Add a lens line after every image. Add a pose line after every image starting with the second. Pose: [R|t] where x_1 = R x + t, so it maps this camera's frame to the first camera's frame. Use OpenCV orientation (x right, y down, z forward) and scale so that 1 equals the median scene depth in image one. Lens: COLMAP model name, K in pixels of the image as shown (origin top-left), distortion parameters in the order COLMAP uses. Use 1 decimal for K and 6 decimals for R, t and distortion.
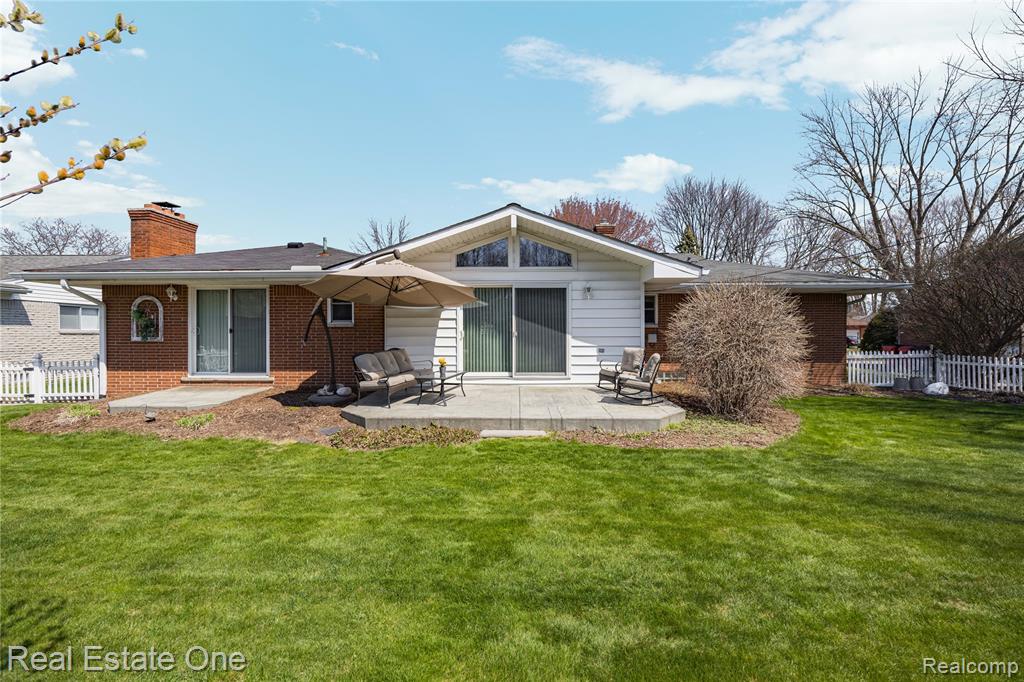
lens RADIAL K [[450.2, 0, 517.0], [0, 450.2, 335.6], [0, 0, 1]] dist [-0.003735, -0.000333]
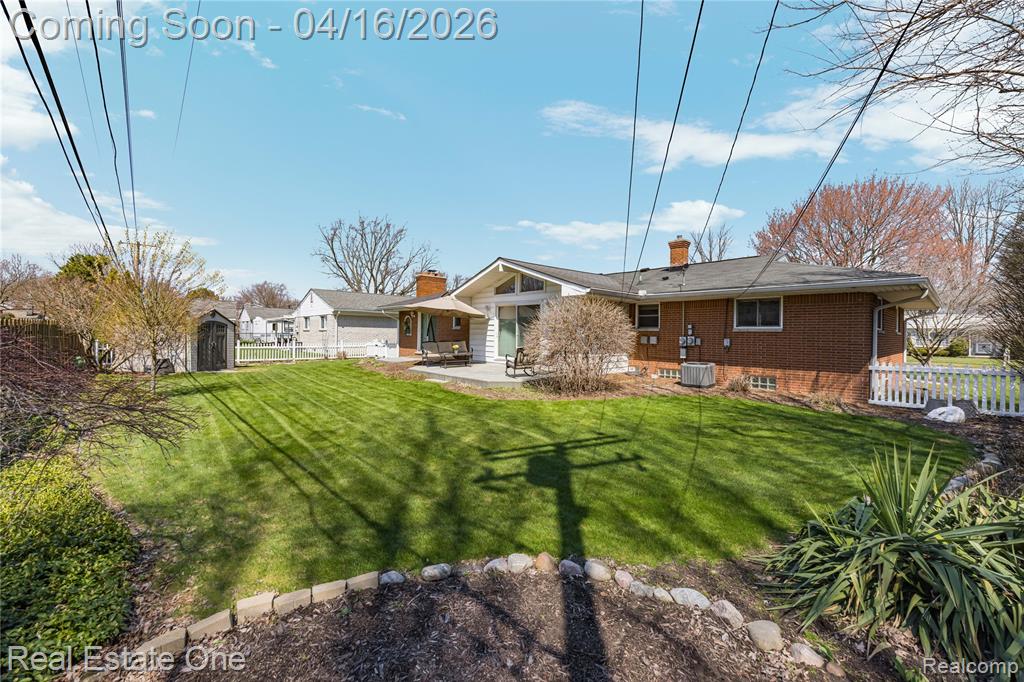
lens RADIAL K [[408.5, 0, 516.2], [0, 408.5, 340.0], [0, 0, 1]] dist [0.001344, 0.000041]
pose [[0.680505, 0.022951, -0.732384, 1.071377], [-0.018481, 0.999729, 0.014156, -0.003328], [0.732510, 0.003902, 0.680745, -0.008522]]
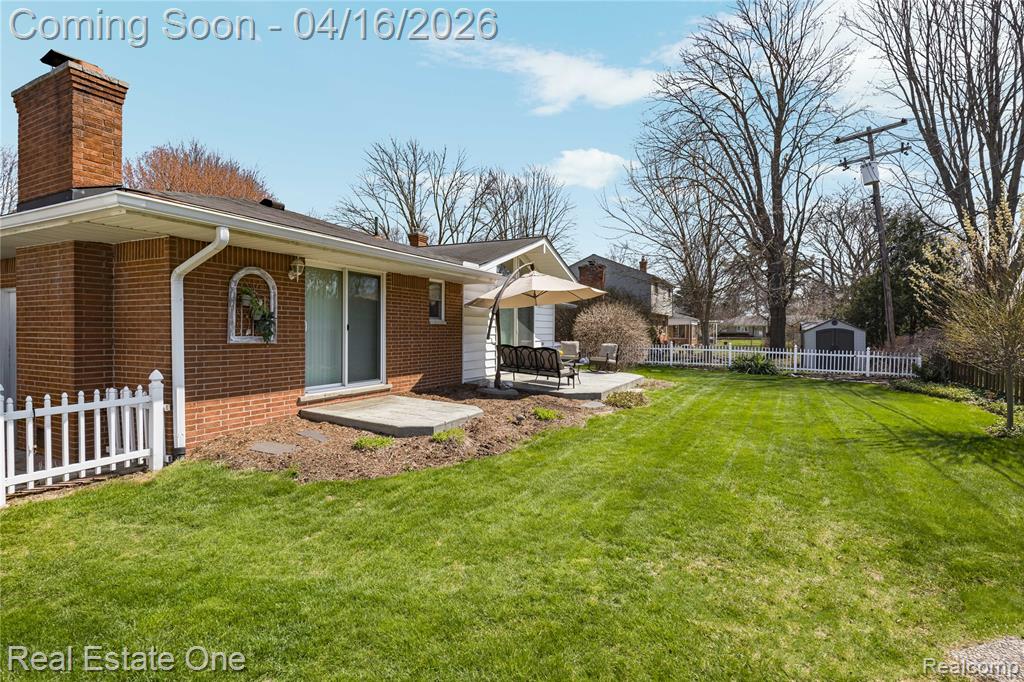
lens RADIAL K [[492.5, 0, 512.0], [0, 492.5, 341.0], [0, 0, 1]] dist [0.000475, -0.000231]
pose [[0.433298, -0.013465, 0.901150, -1.263515], [-0.004102, 0.999849, 0.016912, -0.003250], [-0.901241, -0.011024, 0.433177, 0.407307]]
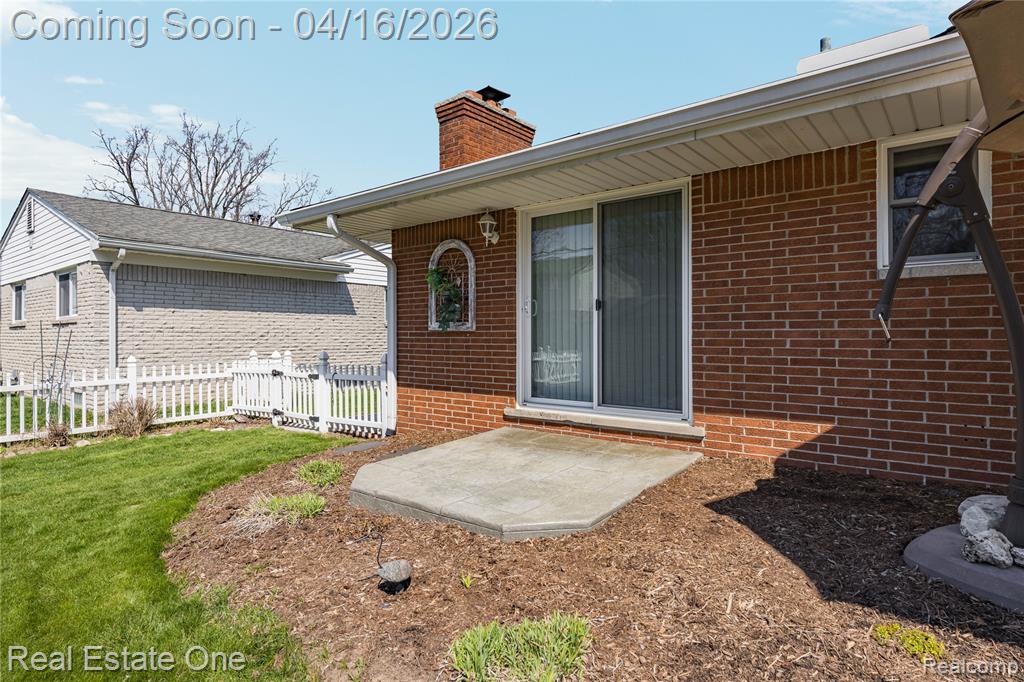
lens RADIAL K [[563.4, 0, 512.0], [0, 563.4, 341.0], [0, 0, 1]] dist [0.001780, 0.000849]
pose [[0.789376, 0.004926, -0.613890, -0.384083], [-0.002186, 0.999984, 0.005213, 0.020325], [0.613906, -0.002773, 0.789374, 0.545484]]
